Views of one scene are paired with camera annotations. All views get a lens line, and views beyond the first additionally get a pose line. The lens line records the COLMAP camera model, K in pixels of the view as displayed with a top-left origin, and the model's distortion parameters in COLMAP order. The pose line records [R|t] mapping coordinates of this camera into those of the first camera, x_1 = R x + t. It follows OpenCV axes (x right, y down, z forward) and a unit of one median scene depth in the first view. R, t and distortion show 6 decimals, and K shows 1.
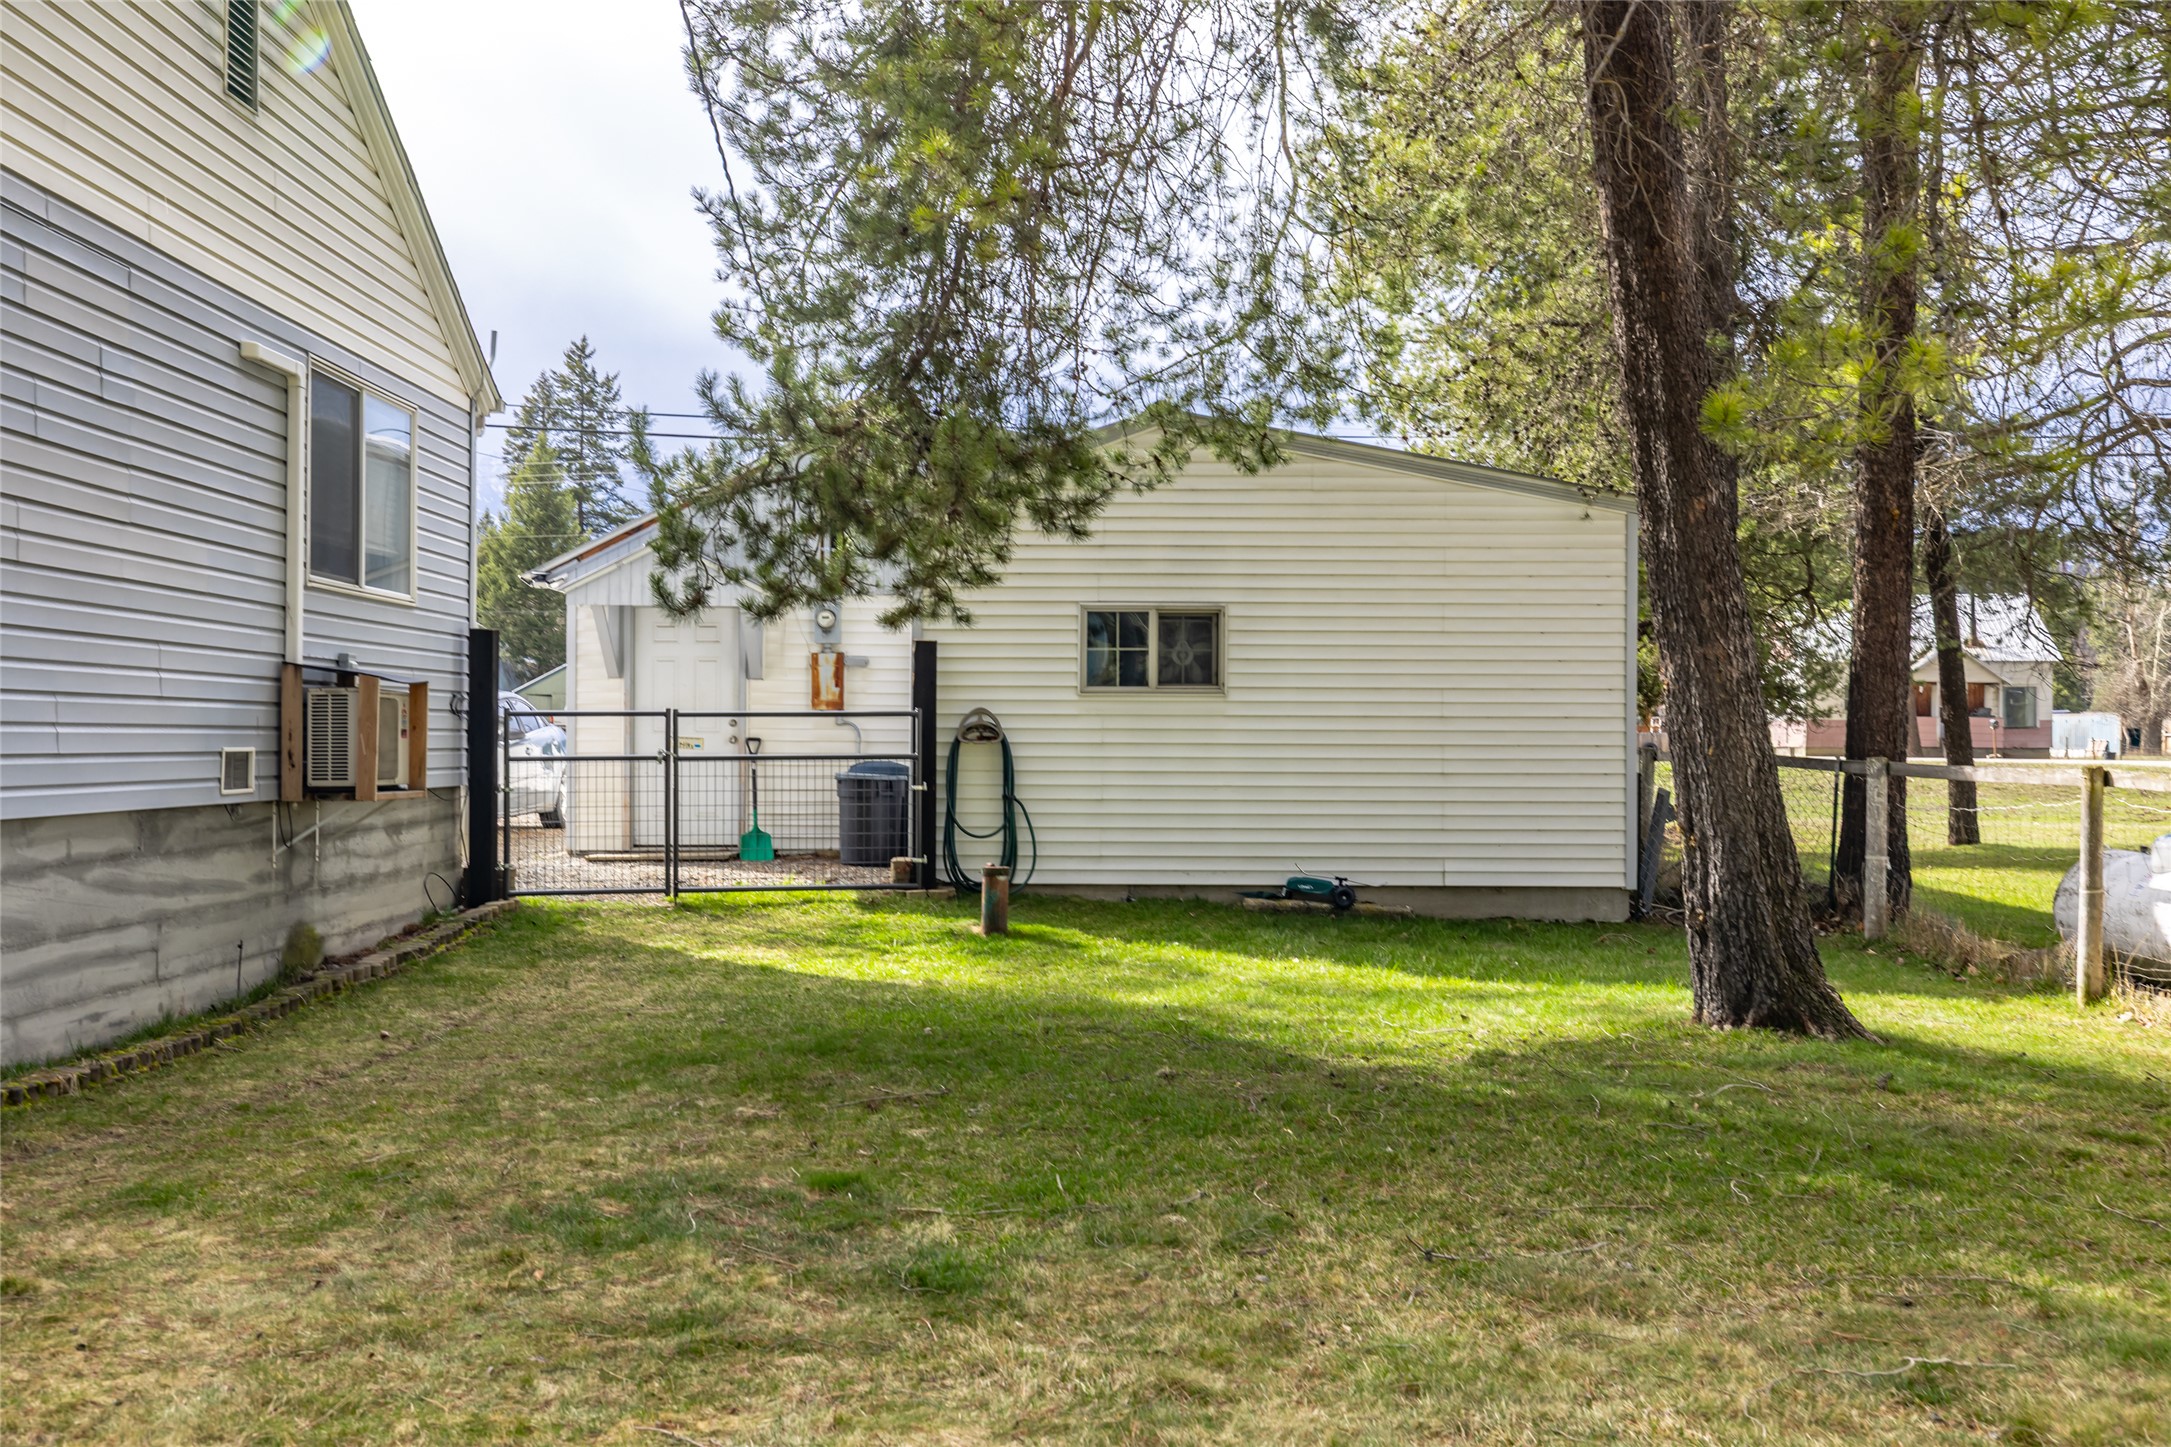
lens RADIAL K [[2100.2, 0, 1084.2], [0, 2100.2, 727.4], [0, 0, 1]] dist [0.002083, 0.000000]
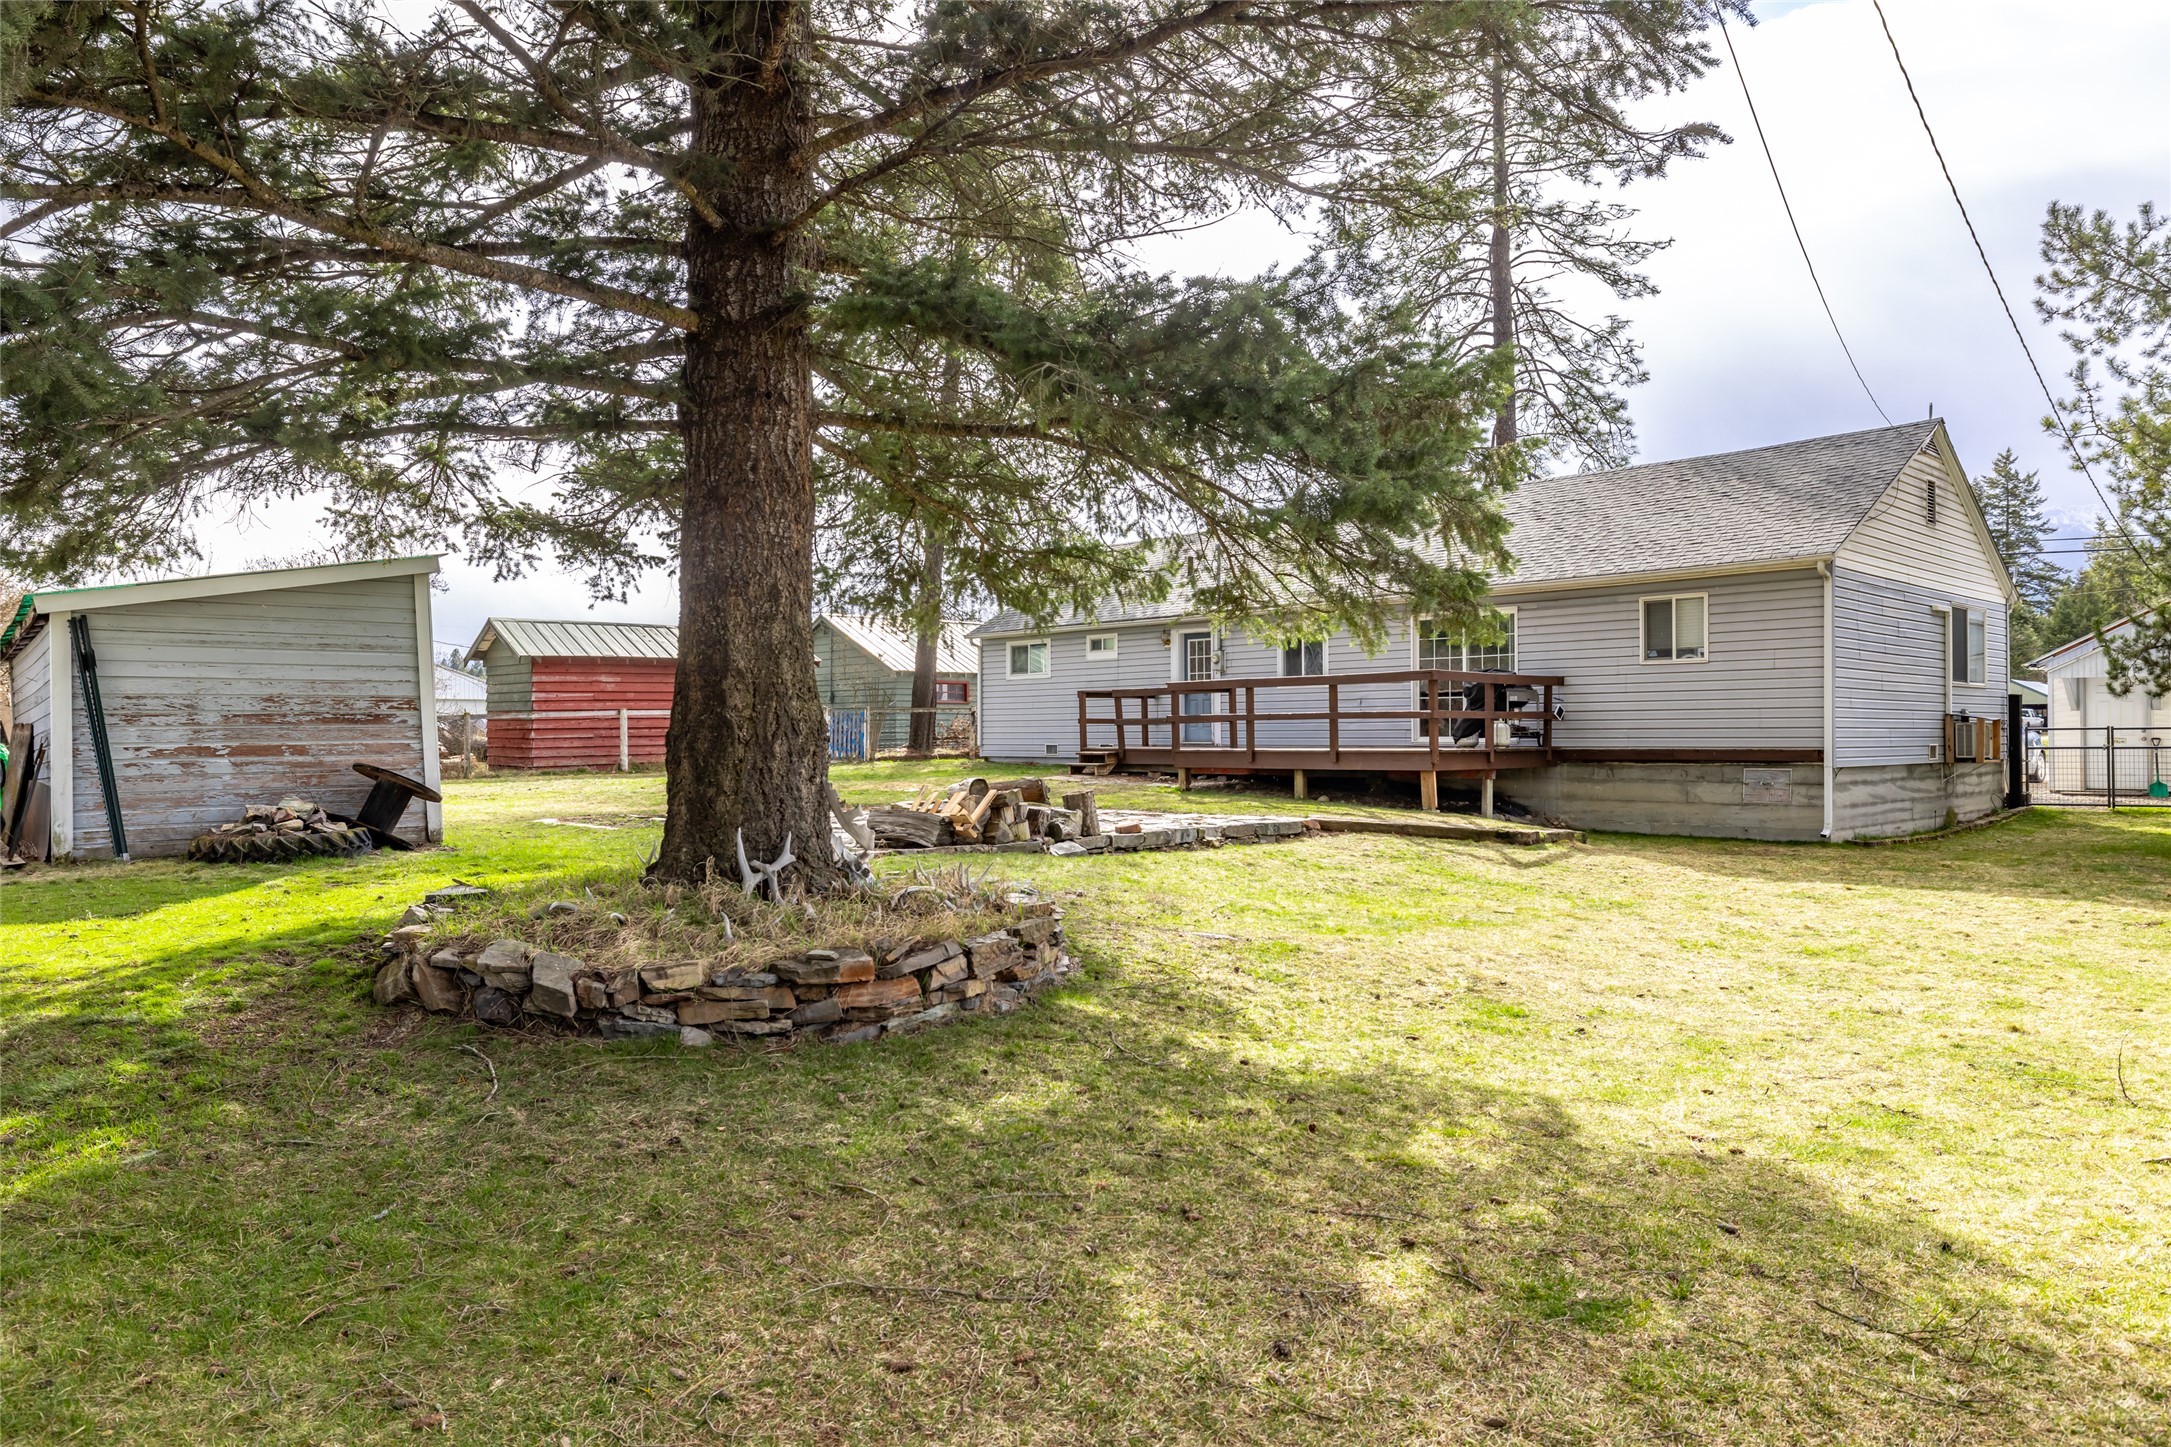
lens RADIAL K [[1361.2, 0, 1101.3], [0, 1361.2, 725.7], [0, 0, 1]] dist [-0.001928, 0.002878]
pose [[0.682085, -0.013029, -0.731157, 0.160662], [0.010905, 0.999911, -0.007644, -0.011655], [0.731192, -0.002760, 0.682166, -0.947972]]
